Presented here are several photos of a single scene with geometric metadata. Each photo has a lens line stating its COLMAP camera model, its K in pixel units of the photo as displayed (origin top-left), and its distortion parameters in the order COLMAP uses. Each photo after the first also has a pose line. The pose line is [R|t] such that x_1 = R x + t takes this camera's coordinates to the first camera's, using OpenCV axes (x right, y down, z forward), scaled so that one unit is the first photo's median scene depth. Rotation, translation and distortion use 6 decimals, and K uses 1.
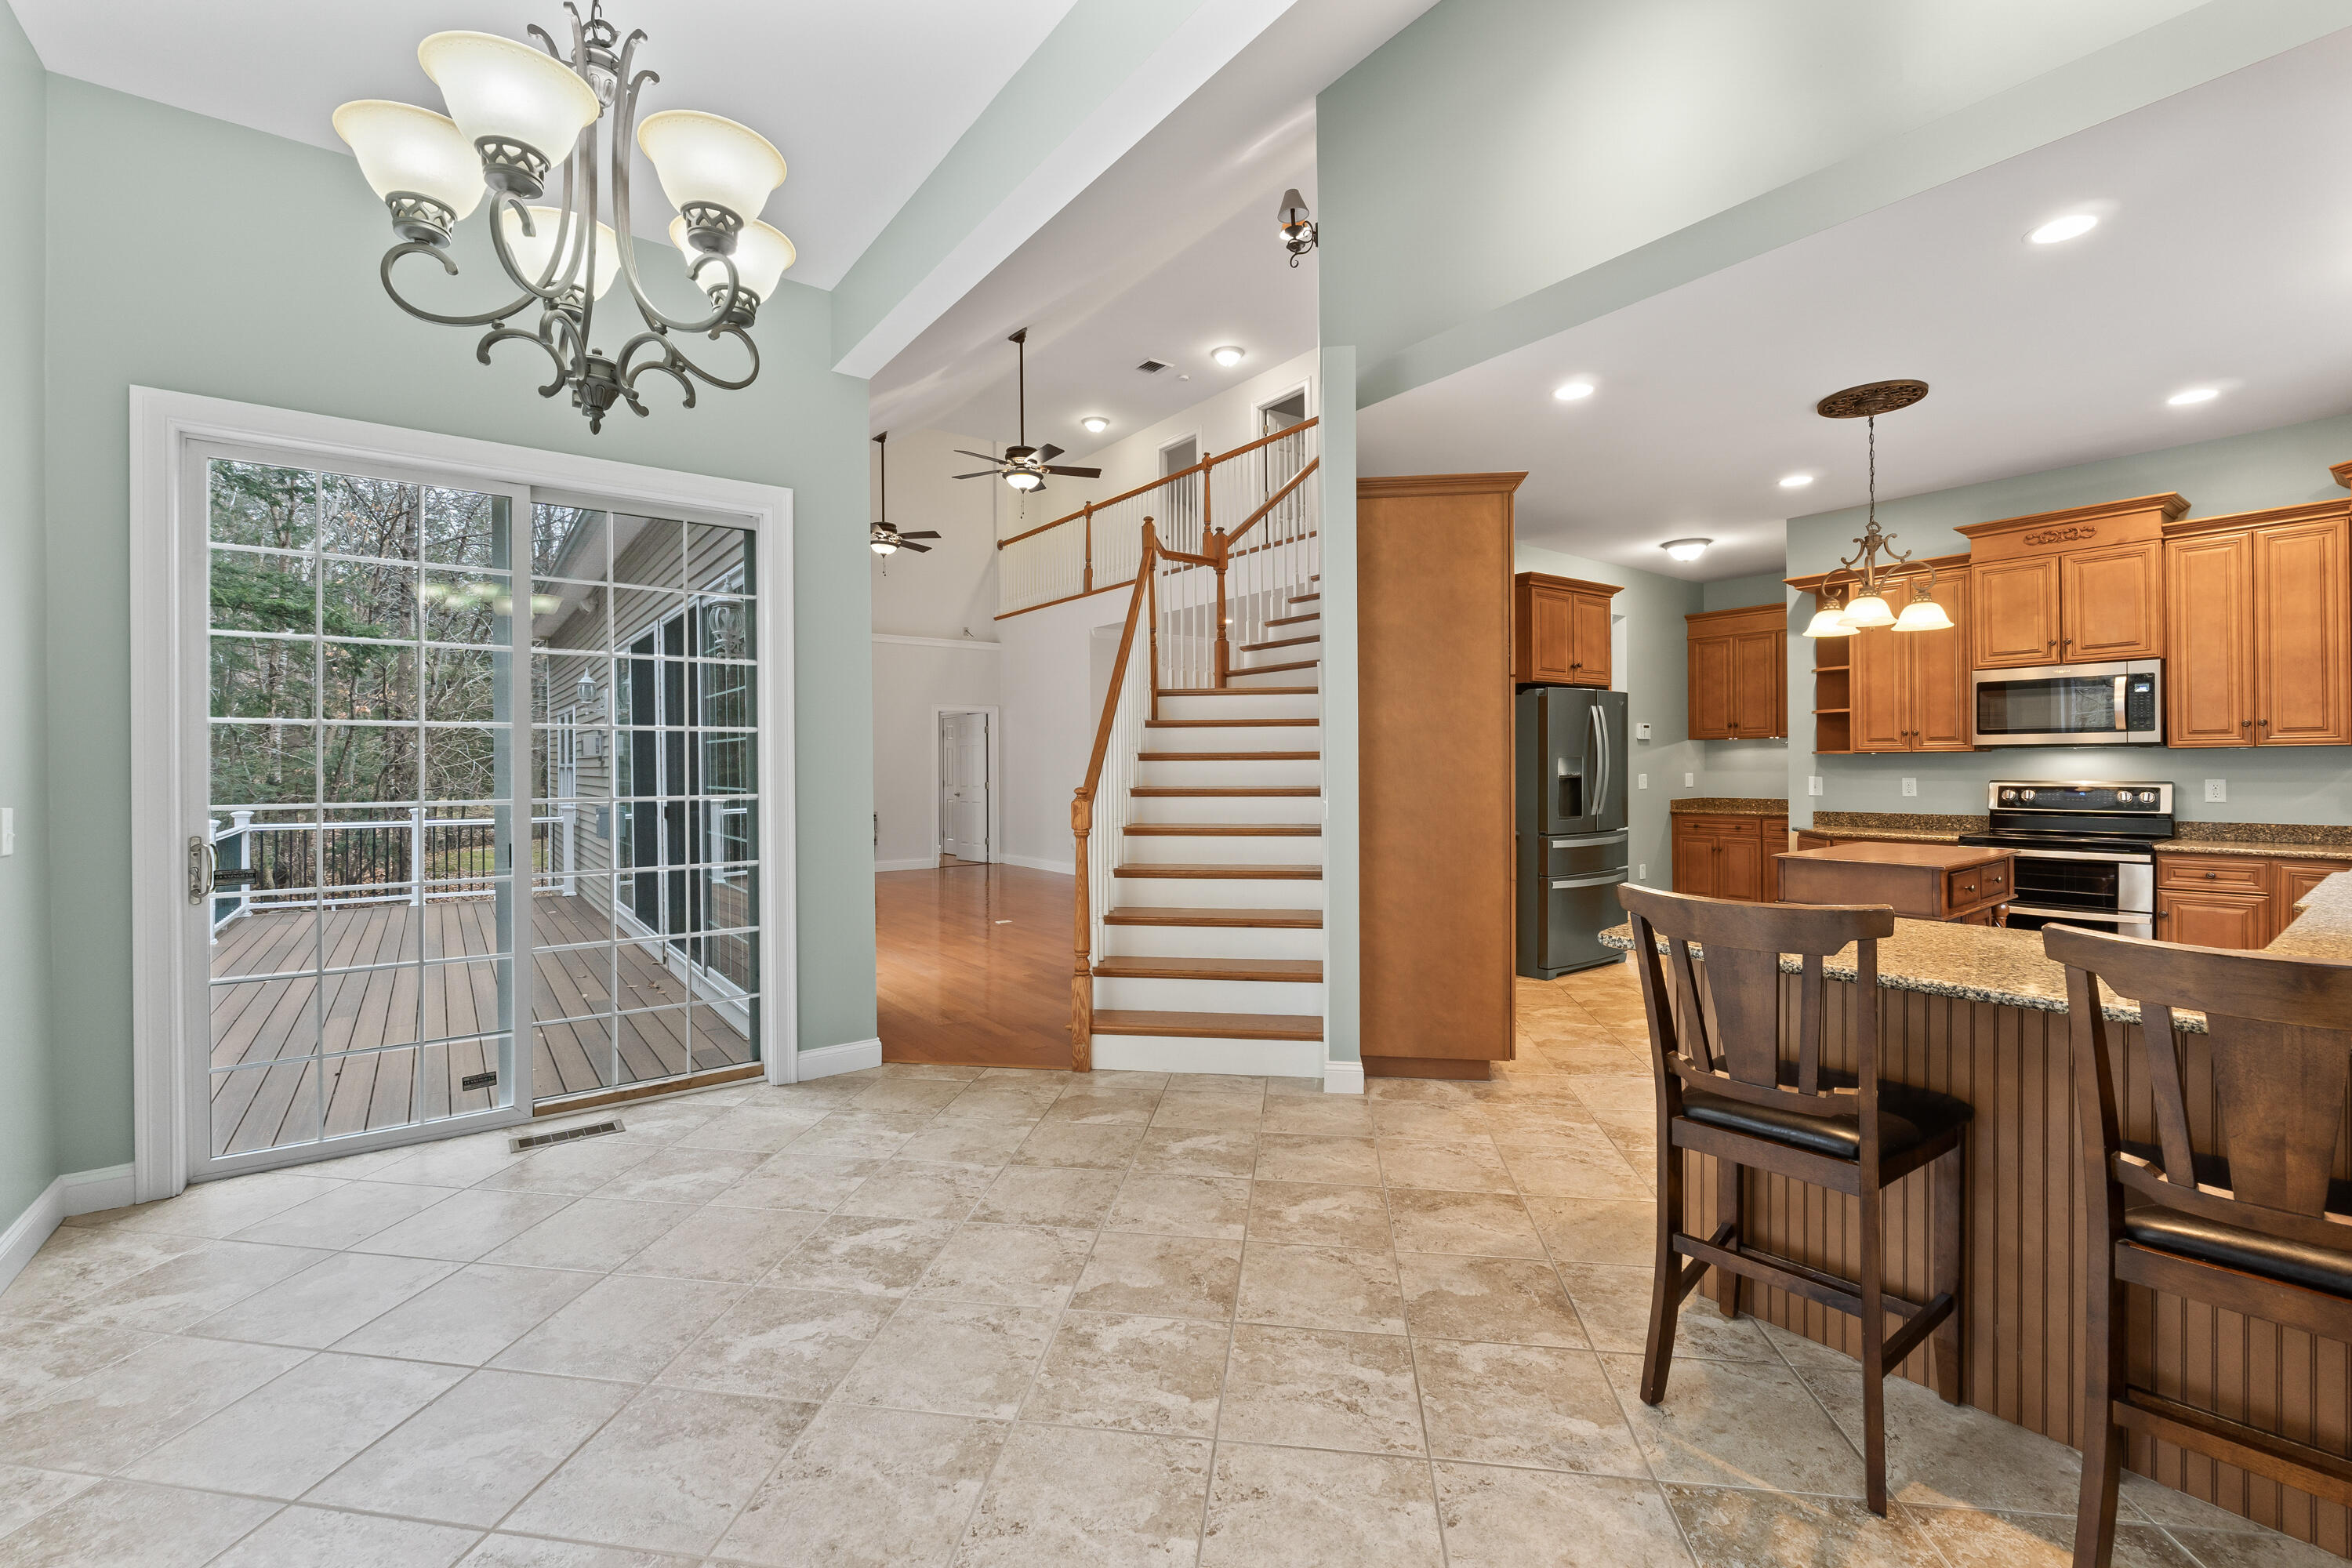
lens RADIAL K [[988.5, 0, 1179.3], [0, 988.5, 768.5], [0, 0, 1]] dist [-0.003071, 0.000084]
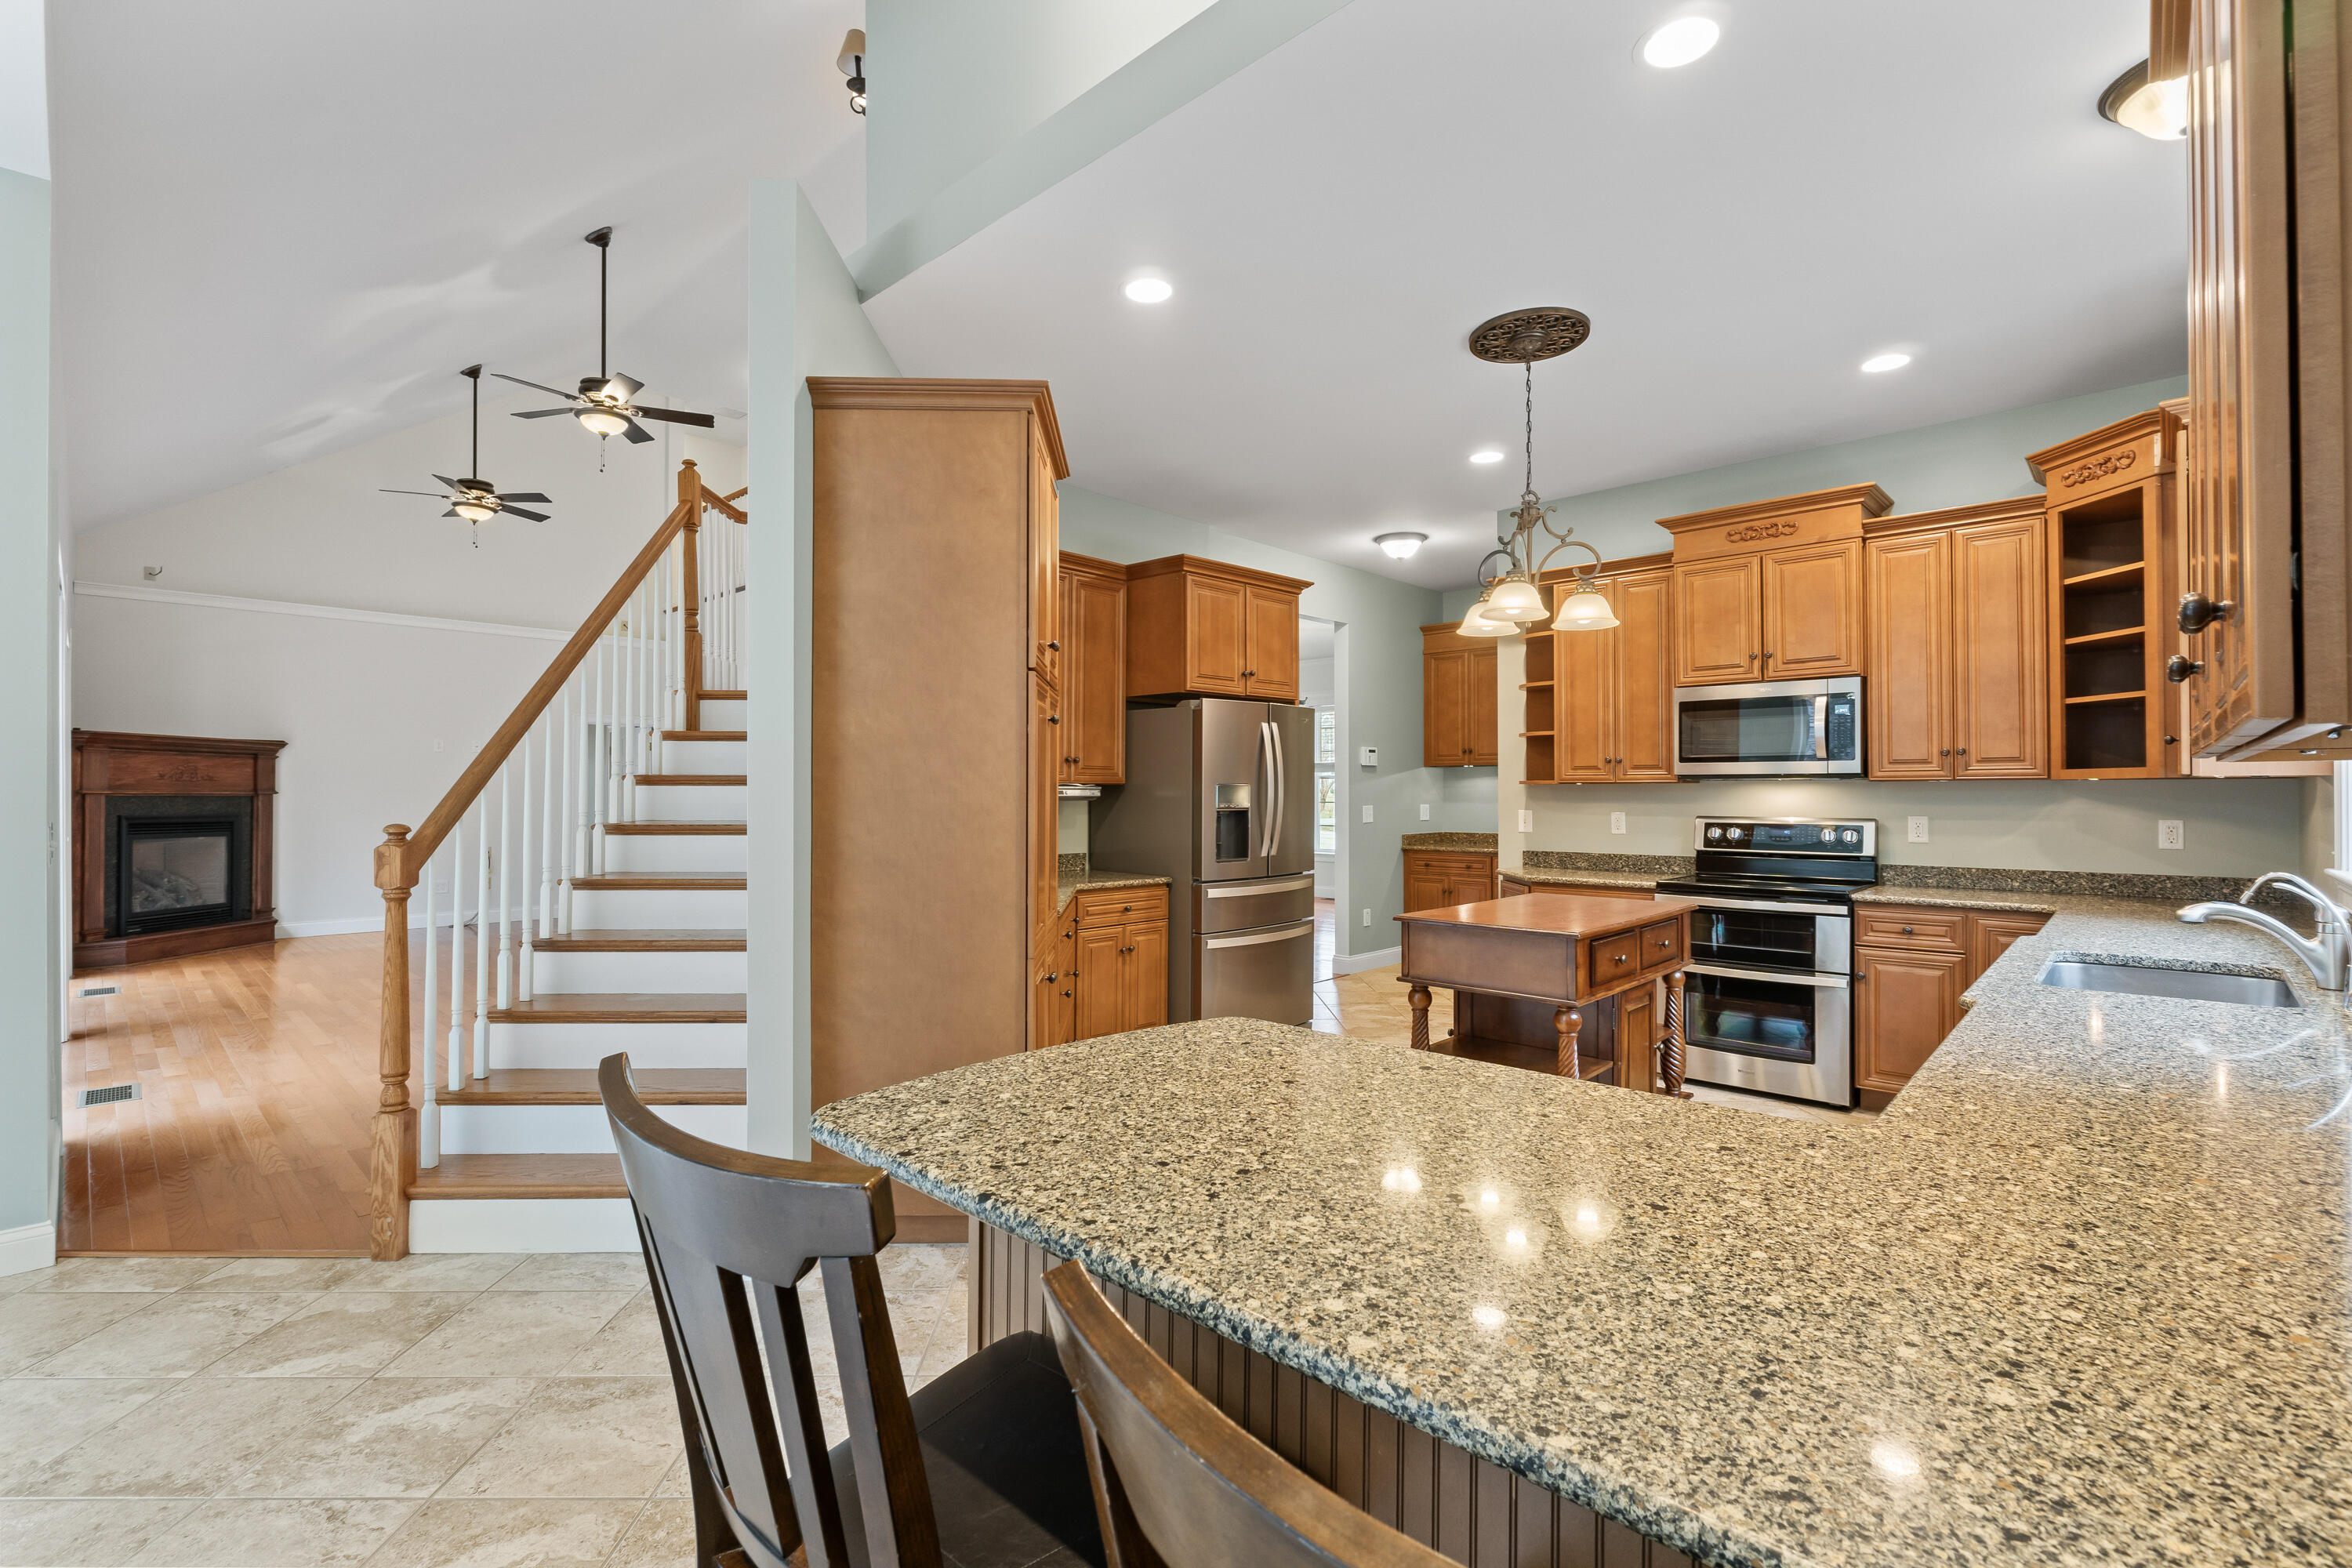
lens RADIAL K [[1047.2, 0, 1176.0], [0, 1047.2, 784.0], [0, 0, 1]] dist [-0.001381, -0.000499]
pose [[0.986561, 0.008565, 0.163167, 0.253082], [-0.006857, 0.999916, -0.011033, -0.003050], [-0.163248, 0.009766, 0.986537, 0.193880]]
